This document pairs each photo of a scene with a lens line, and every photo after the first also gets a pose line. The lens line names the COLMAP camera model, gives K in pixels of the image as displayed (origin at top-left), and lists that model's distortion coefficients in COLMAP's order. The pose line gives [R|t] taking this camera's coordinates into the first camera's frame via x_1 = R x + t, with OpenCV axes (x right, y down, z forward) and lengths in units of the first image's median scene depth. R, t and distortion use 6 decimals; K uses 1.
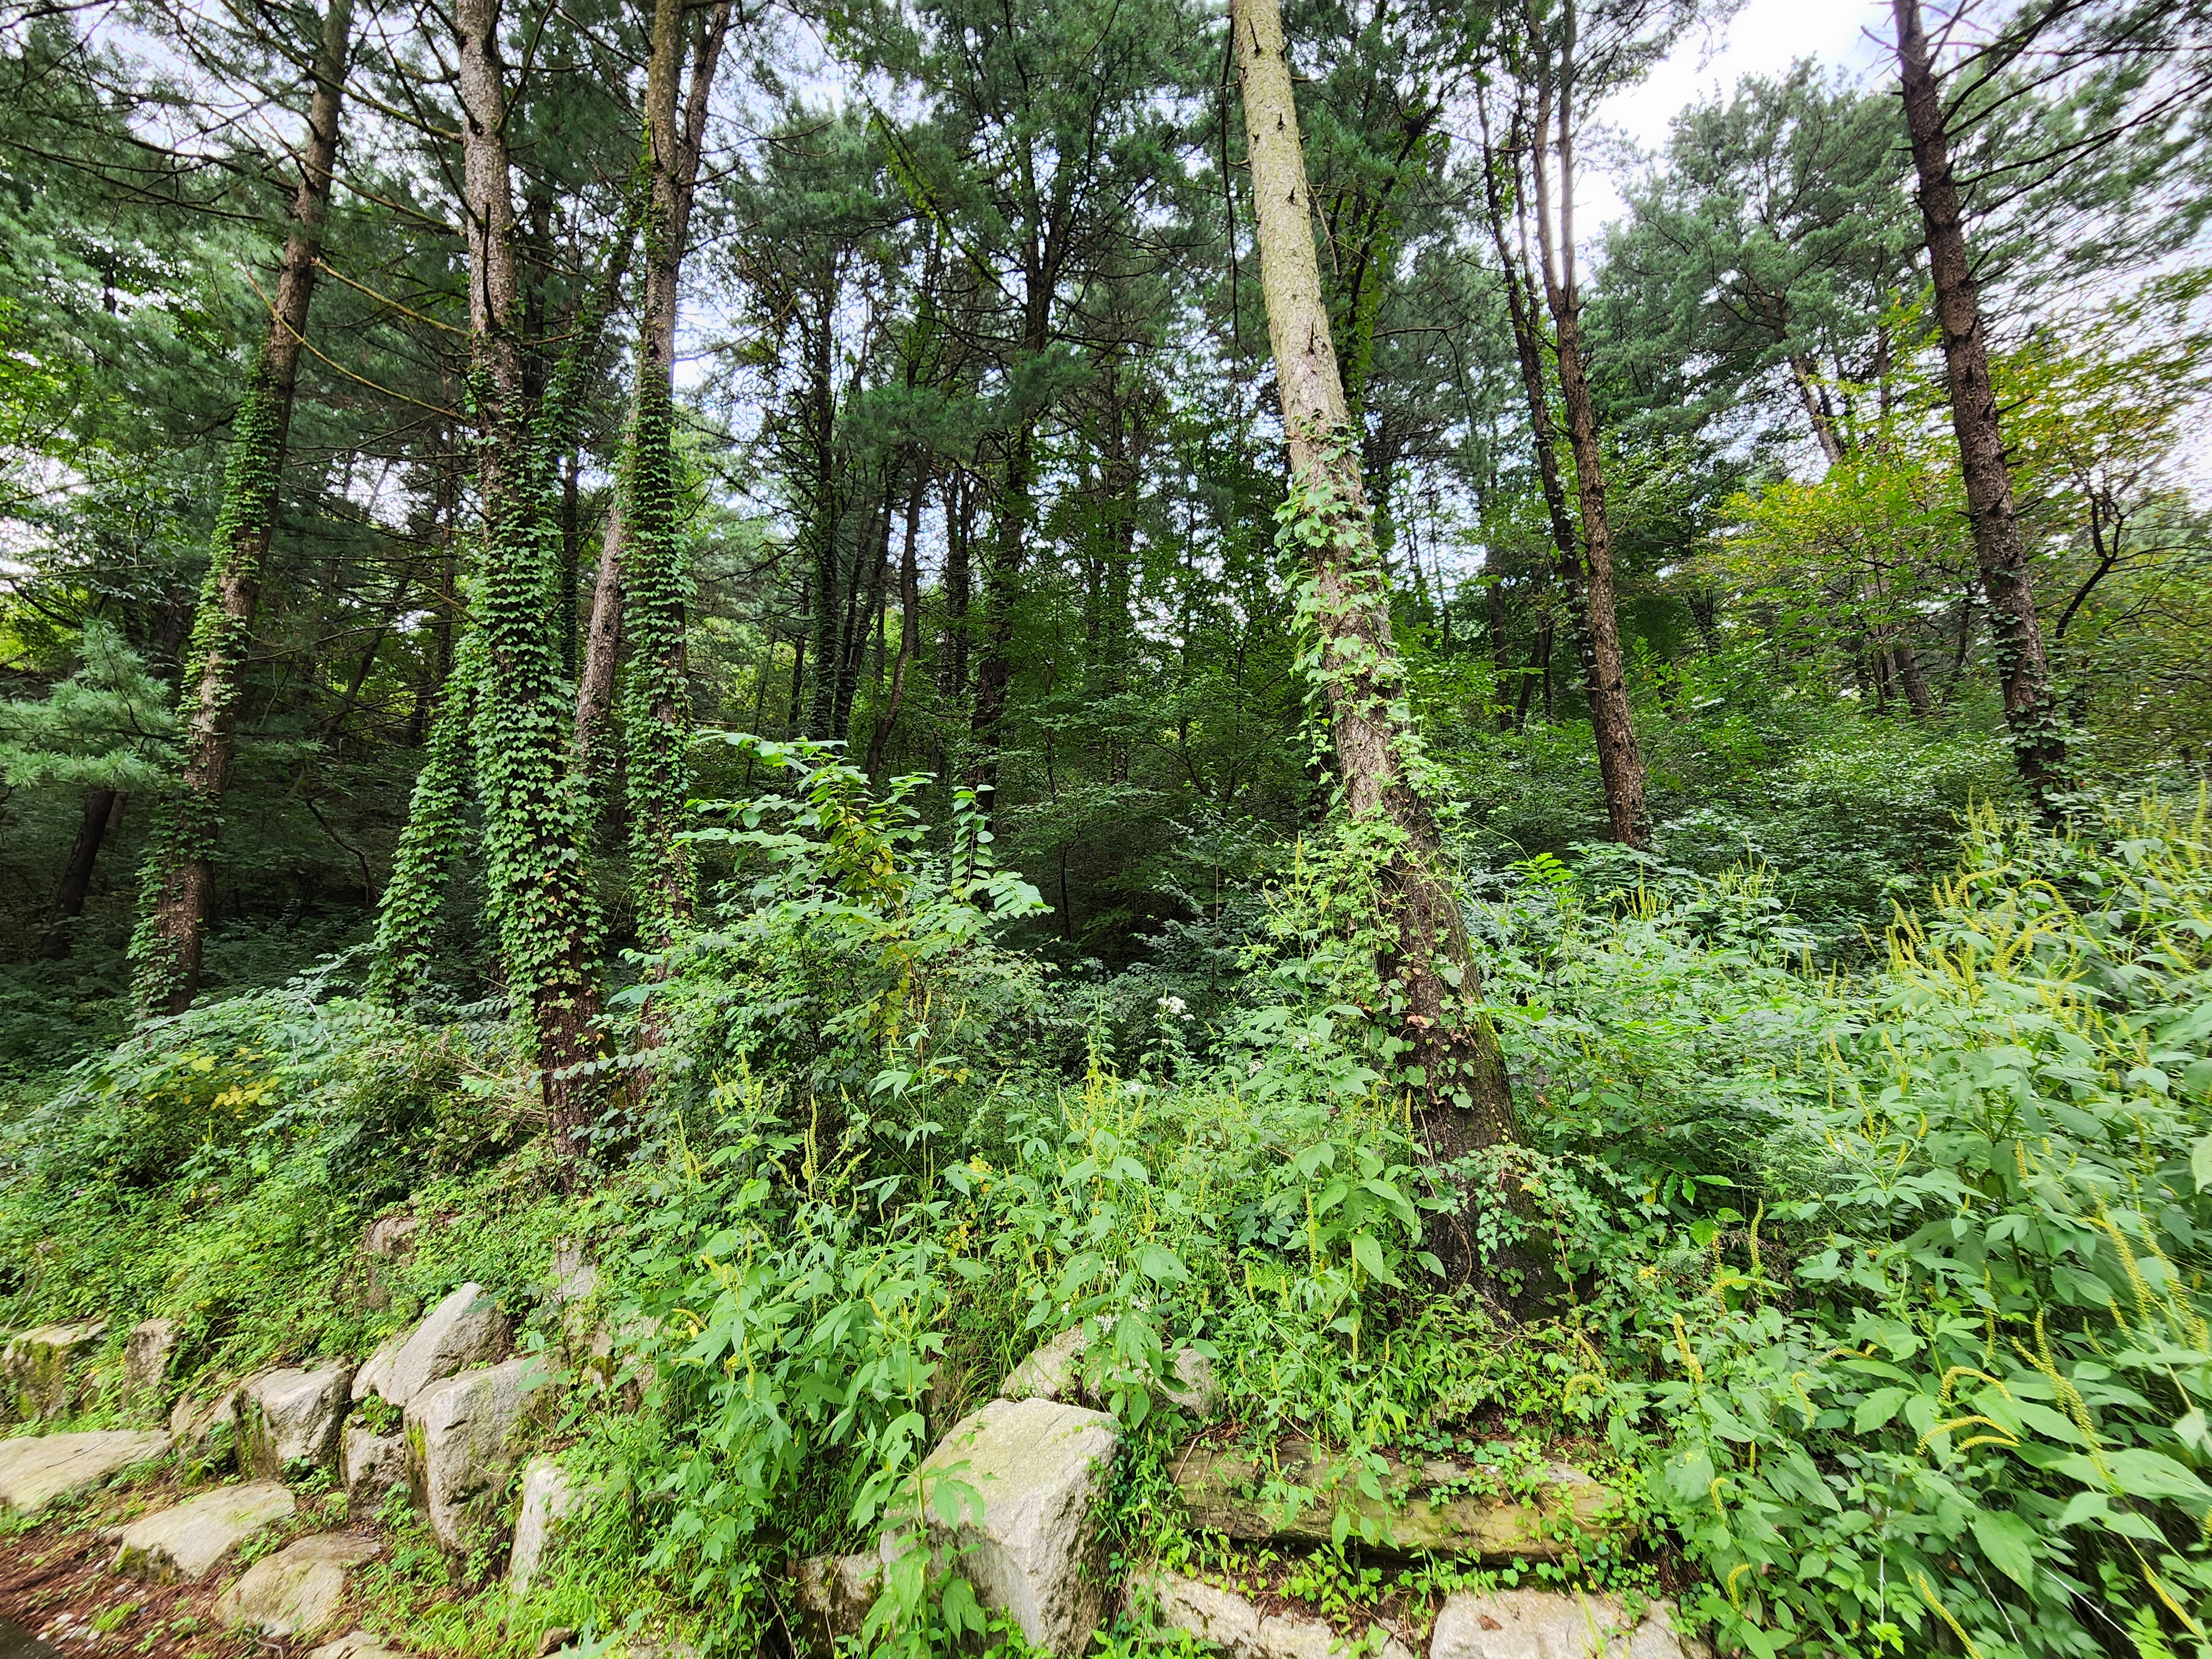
lens RADIAL K [[908.9, 0, 1101.5], [0, 908.9, 843.1], [0, 0, 1]] dist [-0.002520, 0.001764]
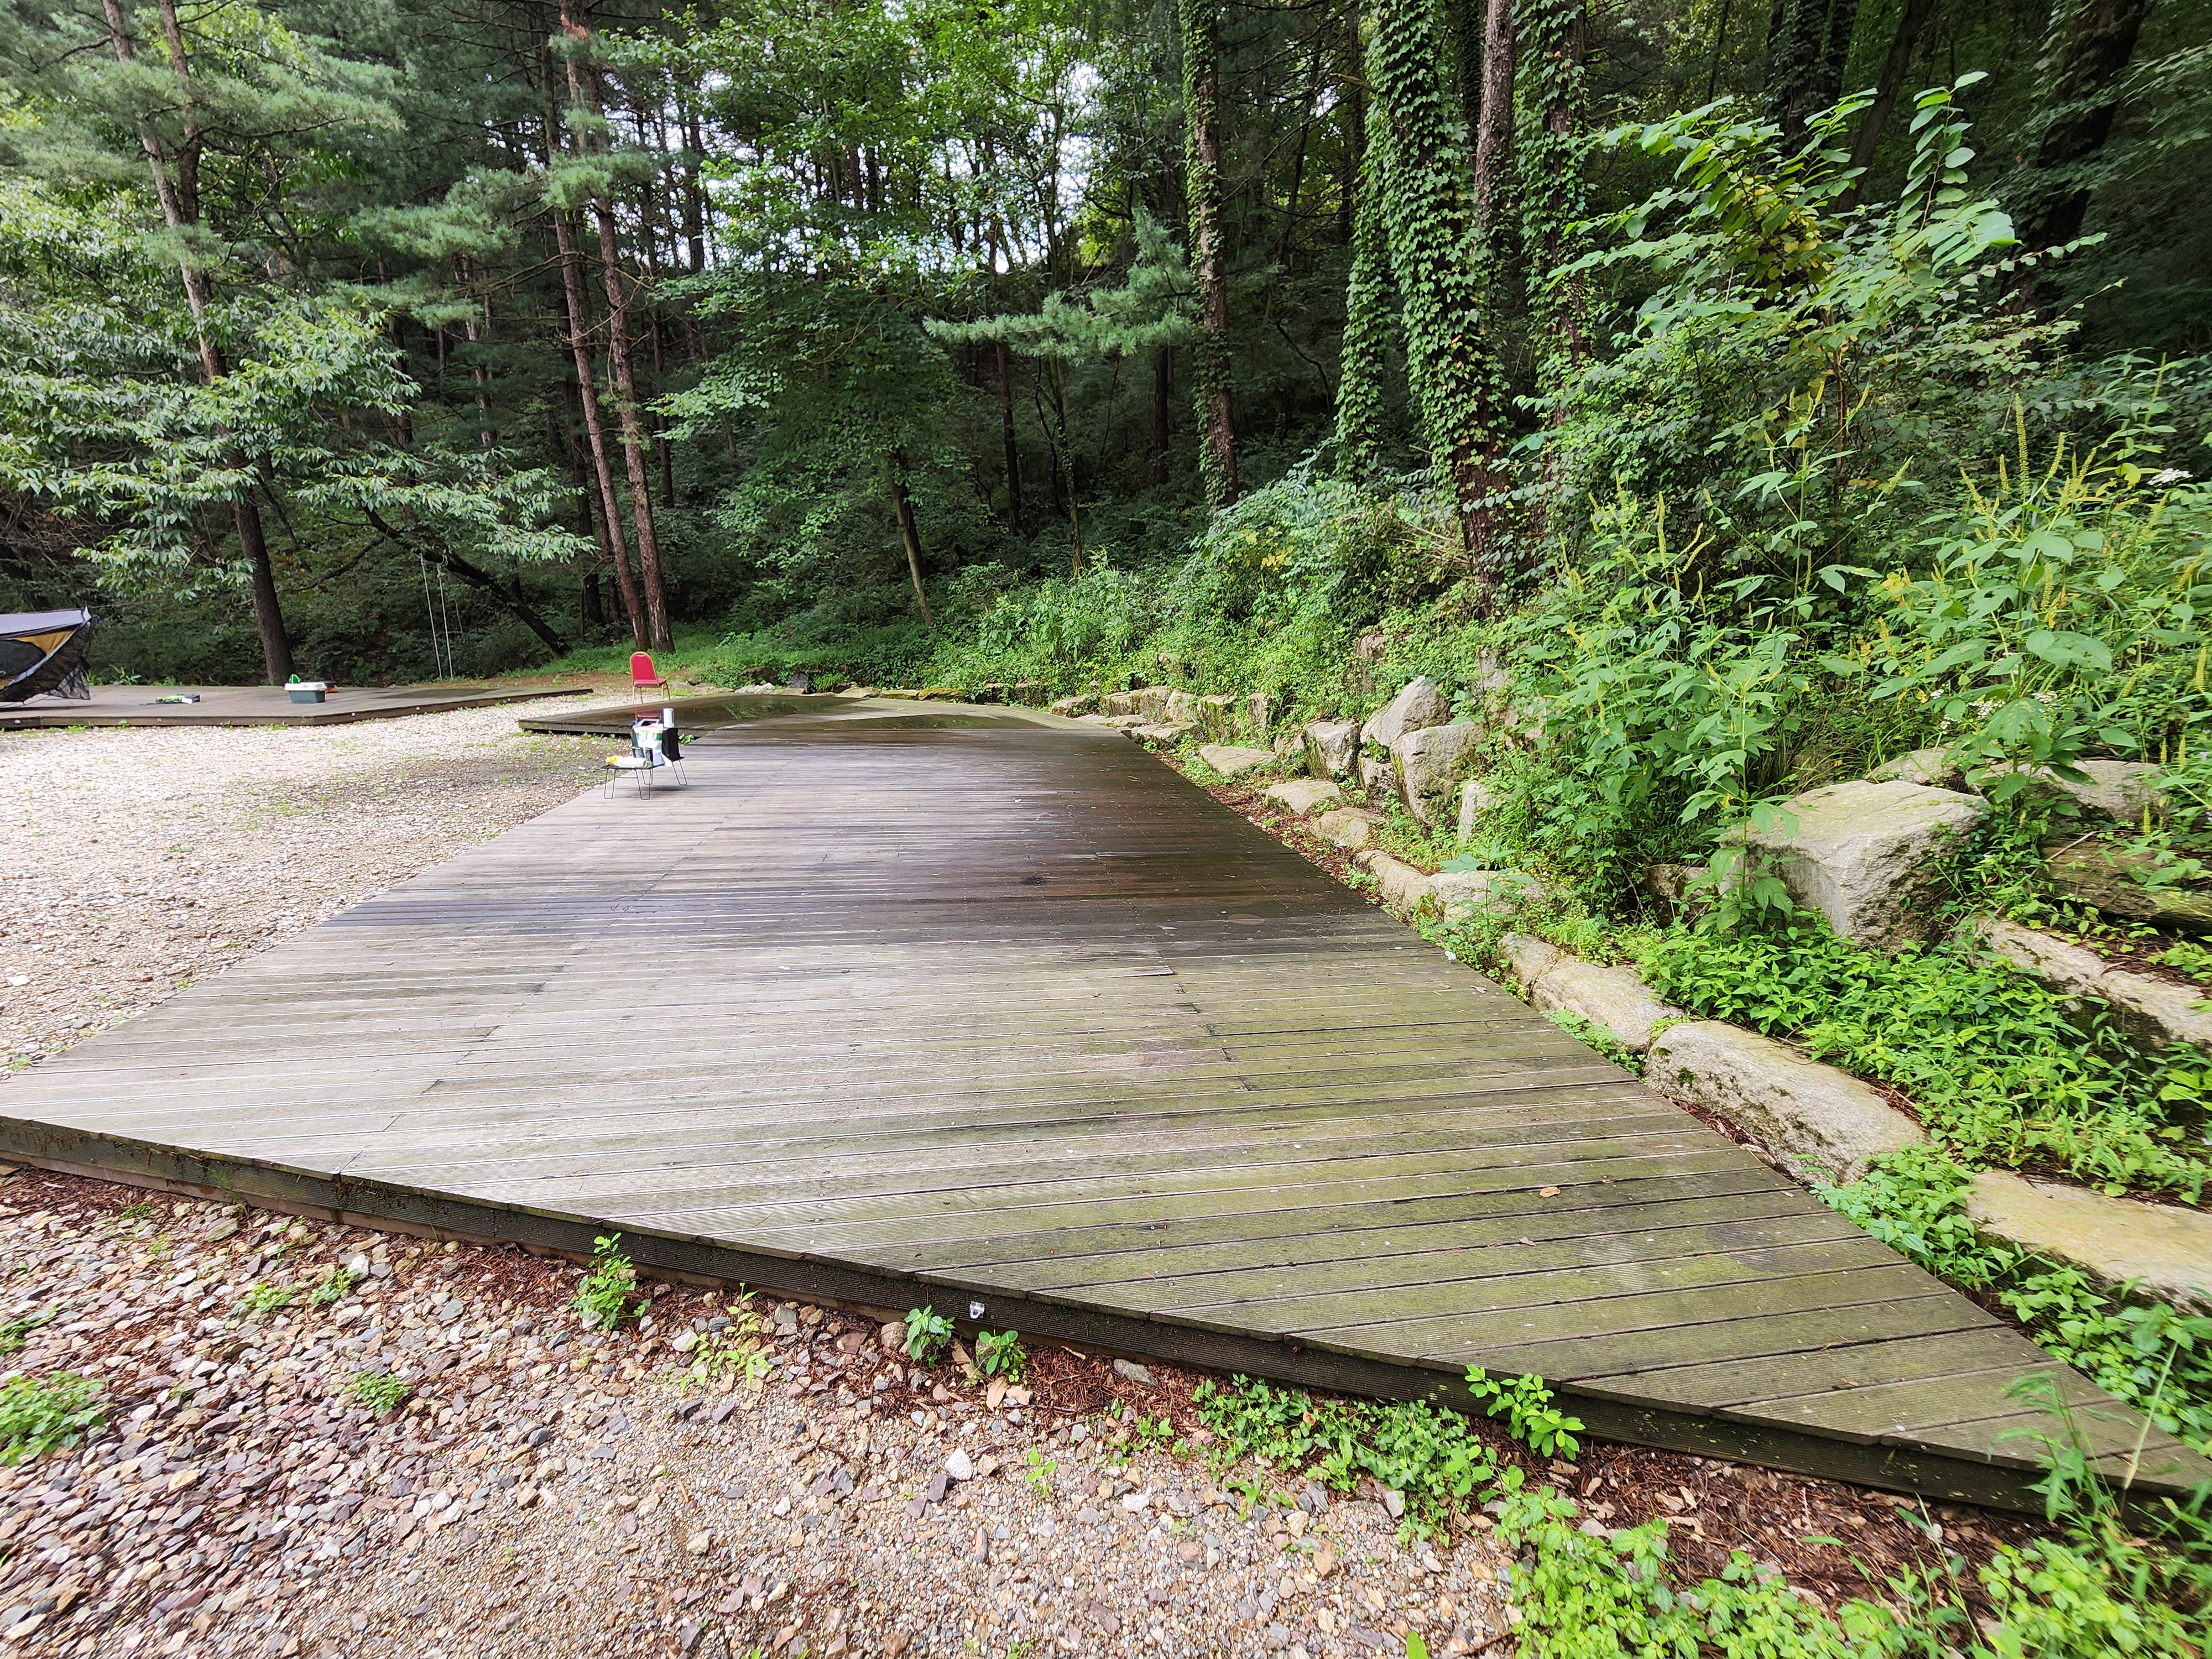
lens RADIAL K [[908.9, 0, 1097.4], [0, 908.9, 830.1], [0, 0, 1]] dist [-0.002520, 0.001764]
pose [[0.604018, 0.196930, -0.772257, 0.103021], [0.230905, 0.884187, 0.406074, 0.012097], [0.762788, -0.423594, 0.488593, -0.130426]]
